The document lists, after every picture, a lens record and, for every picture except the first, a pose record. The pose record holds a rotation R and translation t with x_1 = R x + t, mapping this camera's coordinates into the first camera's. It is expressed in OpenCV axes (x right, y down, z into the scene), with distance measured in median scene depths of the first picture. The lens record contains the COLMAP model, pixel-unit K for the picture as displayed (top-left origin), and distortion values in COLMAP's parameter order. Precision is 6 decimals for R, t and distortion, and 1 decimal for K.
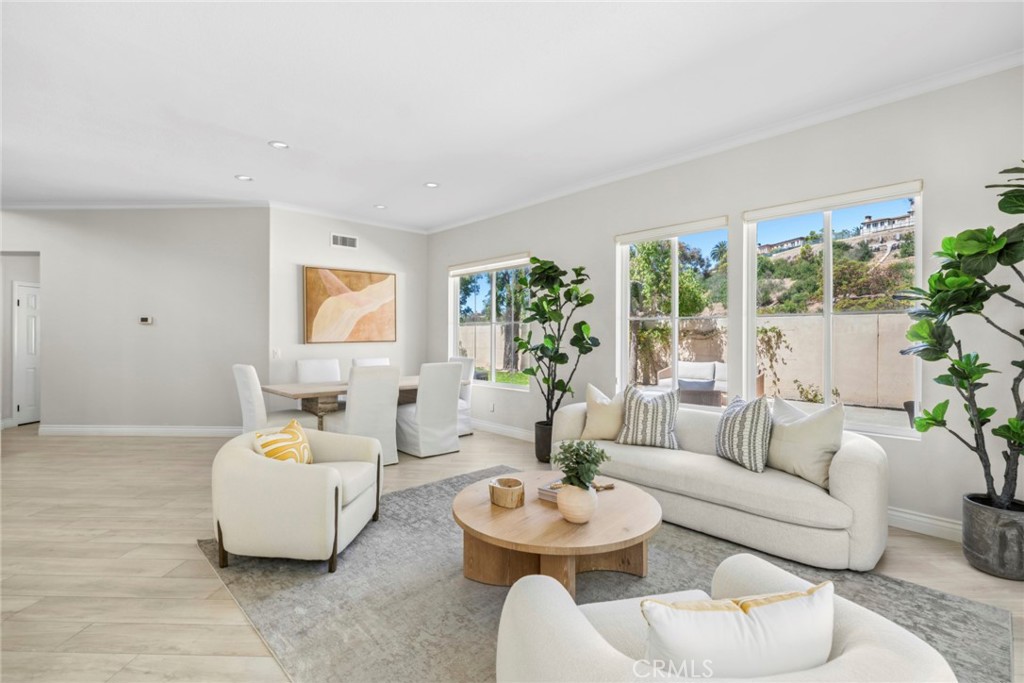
lens RADIAL K [[463.4, 0, 510.8], [0, 463.4, 343.6], [0, 0, 1]] dist [-0.003624, 0.000312]
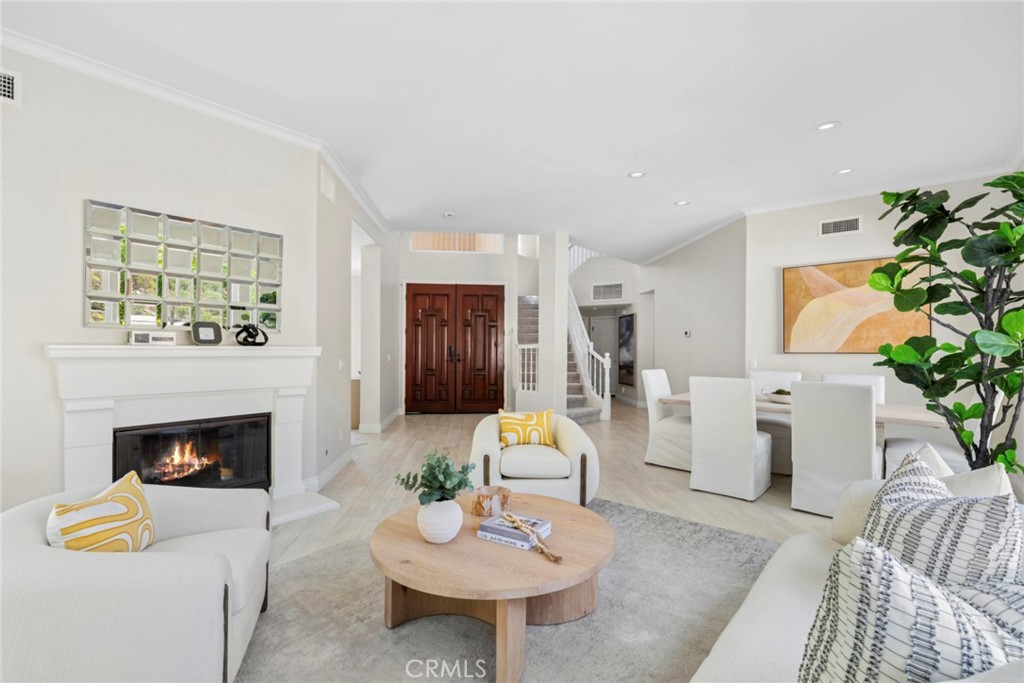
lens RADIAL K [[463.4, 0, 510.8], [0, 463.4, 343.6], [0, 0, 1]] dist [-0.003624, 0.000312]
pose [[0.085865, -0.008808, -0.996268, 0.401998], [-0.024430, 0.999642, -0.010944, 0.002928], [0.996007, 0.025279, 0.085619, 0.393523]]
